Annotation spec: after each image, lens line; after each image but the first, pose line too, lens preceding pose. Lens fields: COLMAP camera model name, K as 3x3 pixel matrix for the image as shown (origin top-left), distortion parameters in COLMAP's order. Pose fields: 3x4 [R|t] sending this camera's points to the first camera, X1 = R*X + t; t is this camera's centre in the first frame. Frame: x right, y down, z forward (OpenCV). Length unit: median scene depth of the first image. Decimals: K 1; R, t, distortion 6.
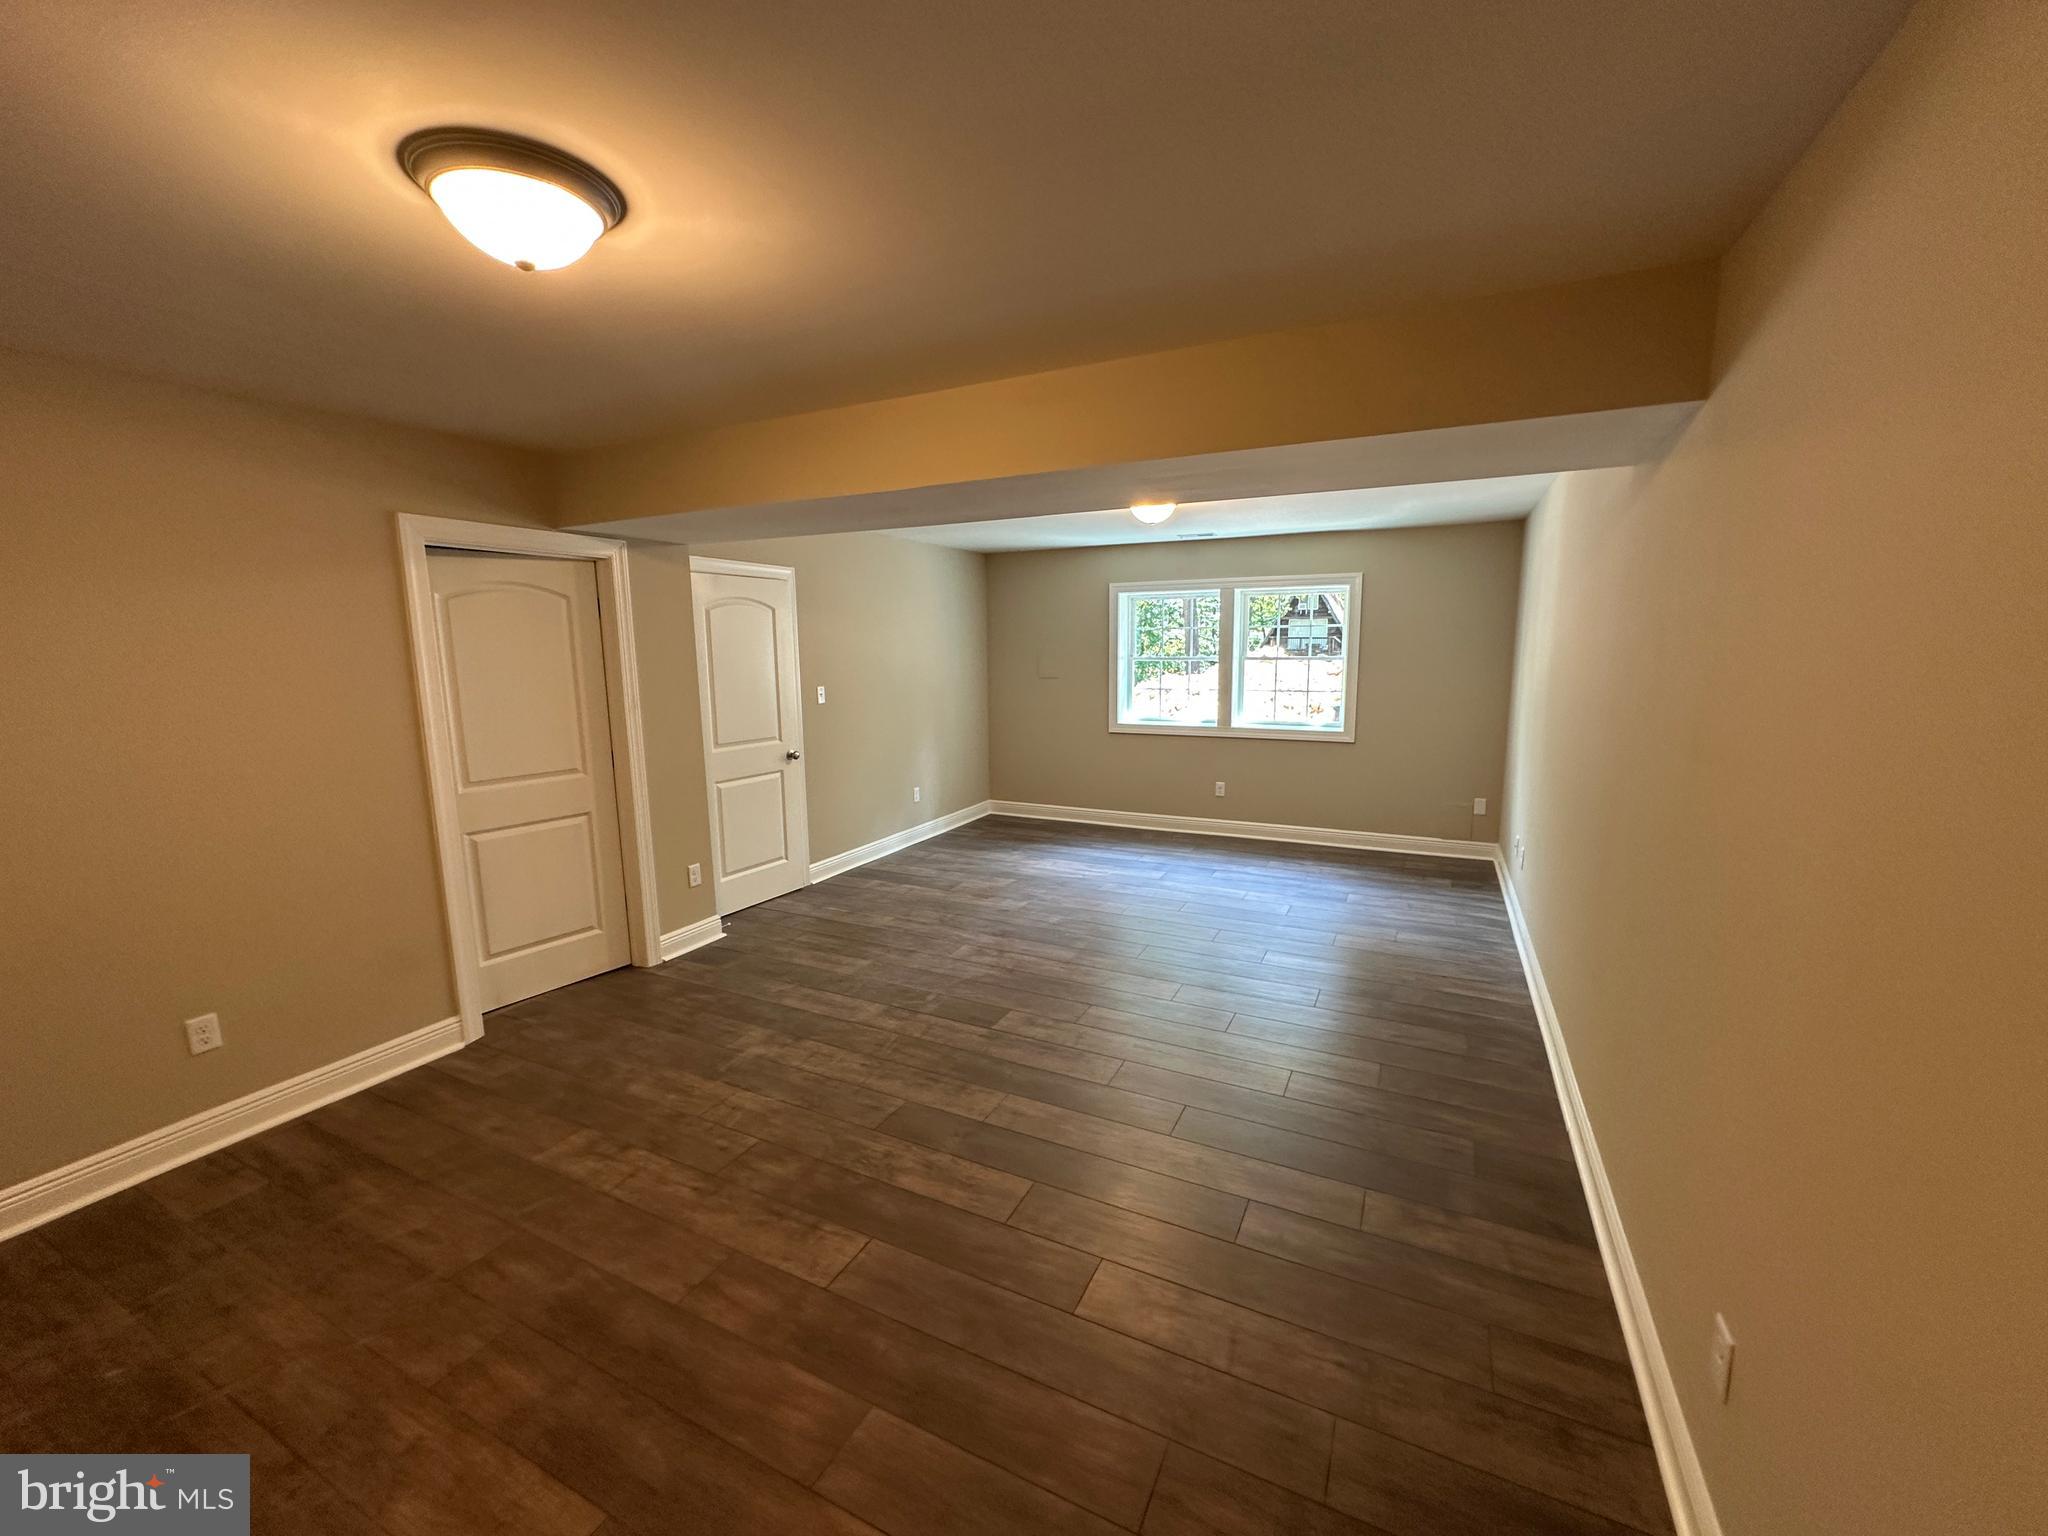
lens RADIAL K [[824.4, 0, 1023.8], [0, 824.4, 769.5], [0, 0, 1]] dist [-0.000520, 0.000313]
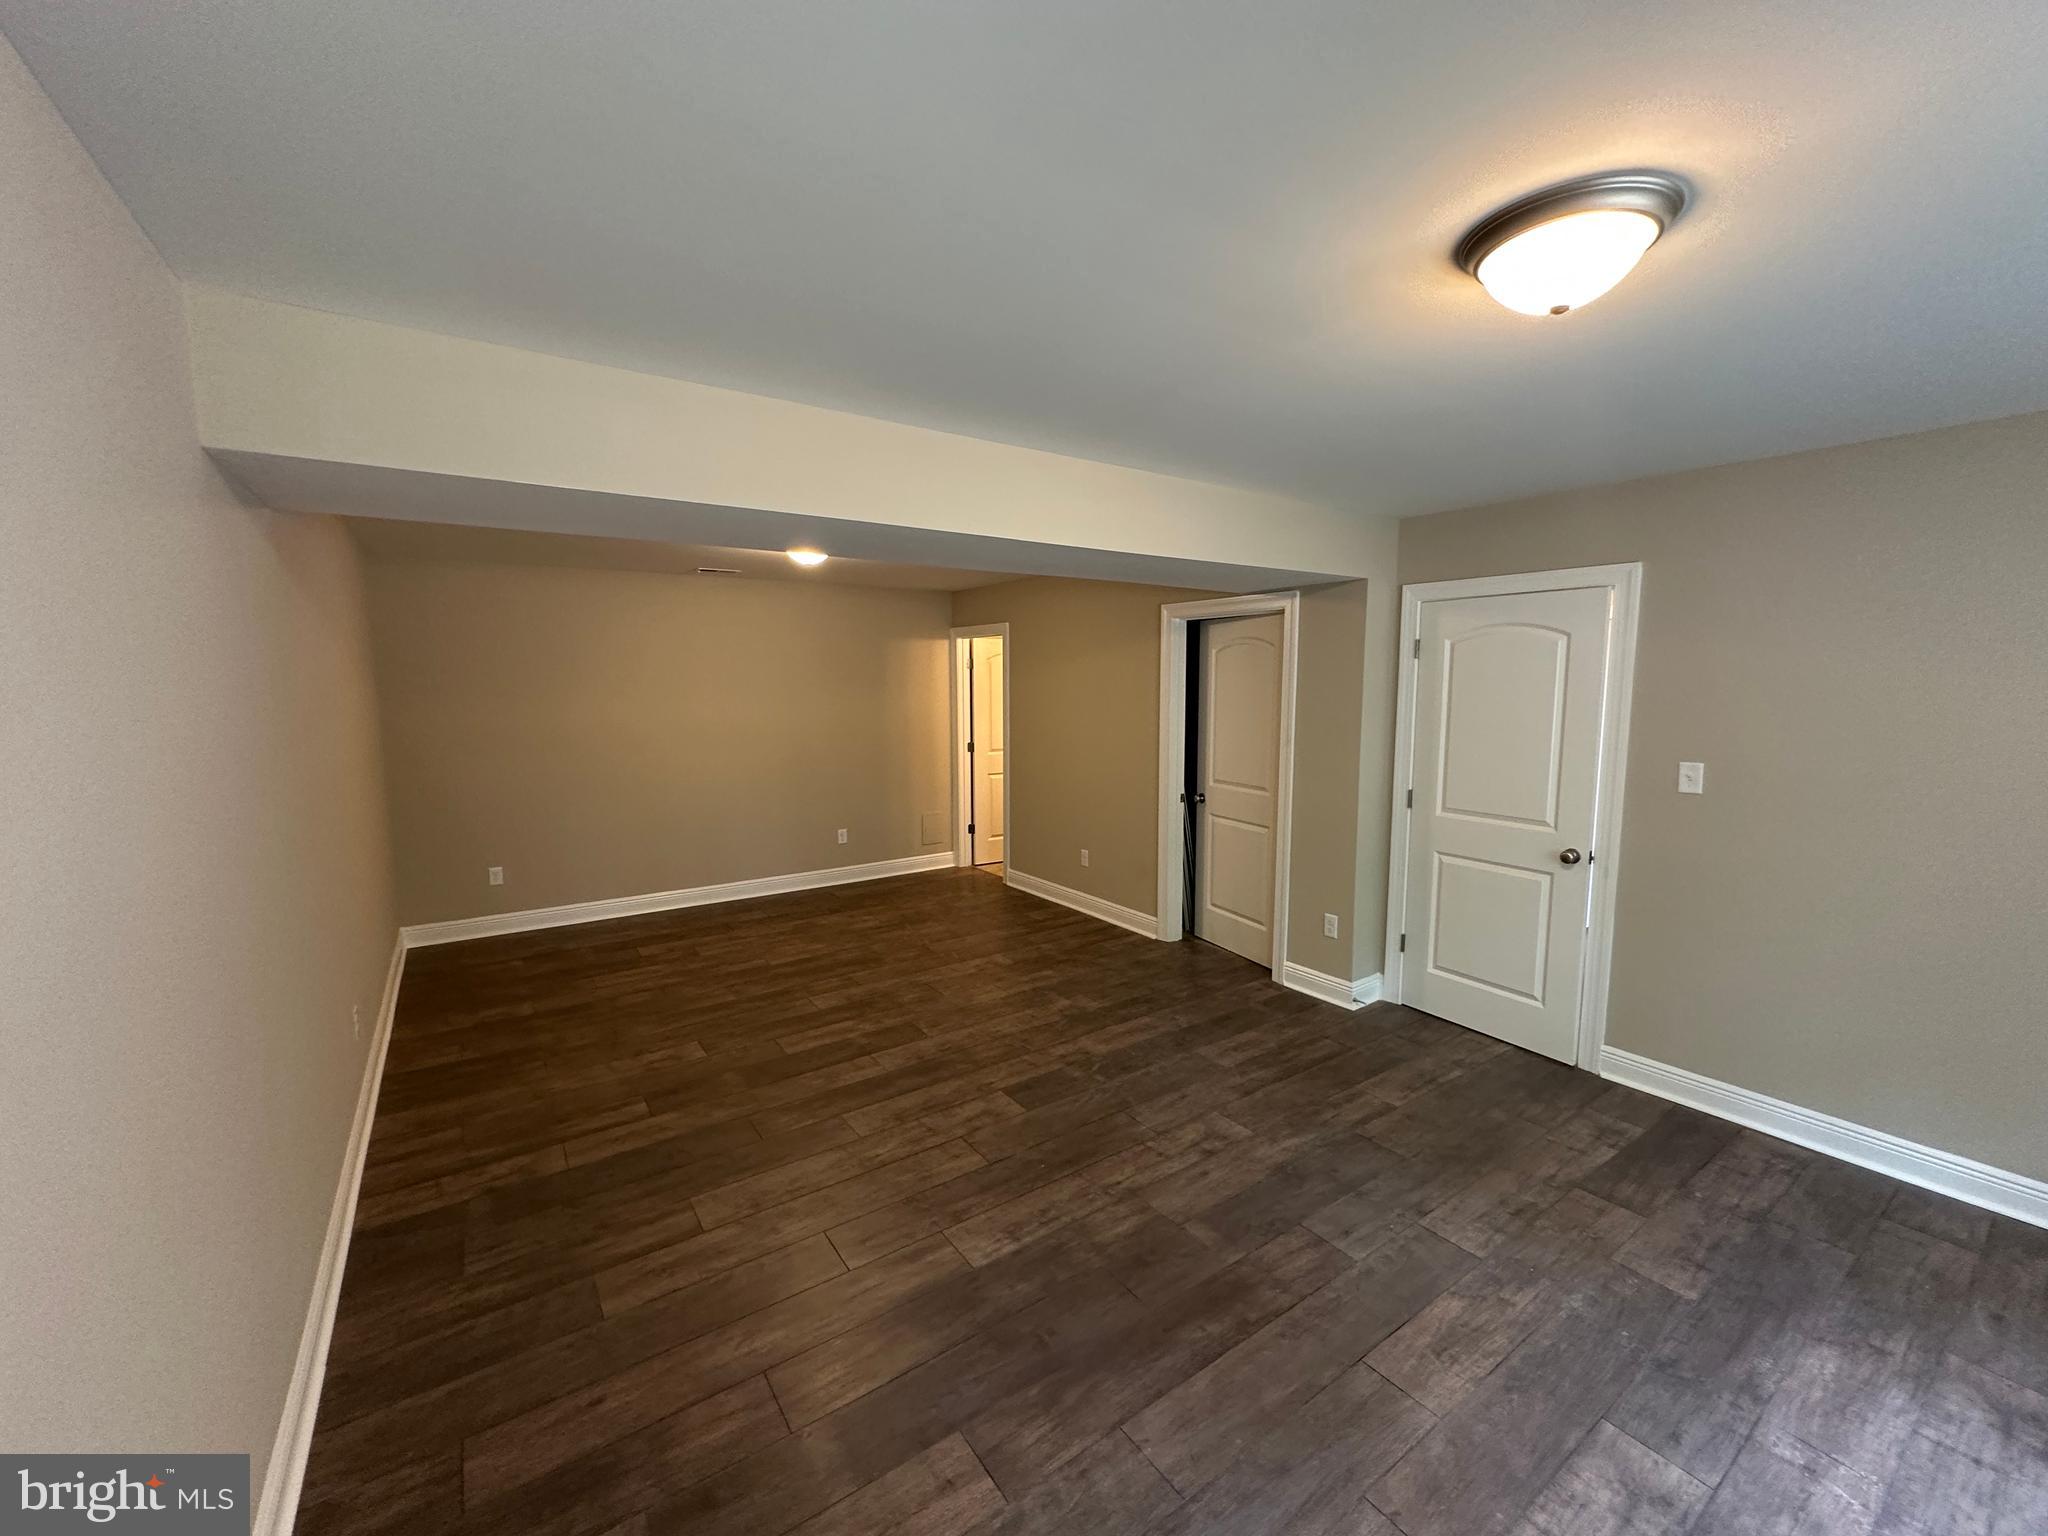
lens RADIAL K [[824.4, 0, 1026.6], [0, 824.4, 769.0], [0, 0, 1]] dist [-0.000520, 0.000313]
pose [[-0.489822, 0.105007, -0.865475, 0.607223], [-0.122789, 0.974515, 0.187730, -0.193104], [0.863132, 0.198225, -0.464446, 1.154404]]
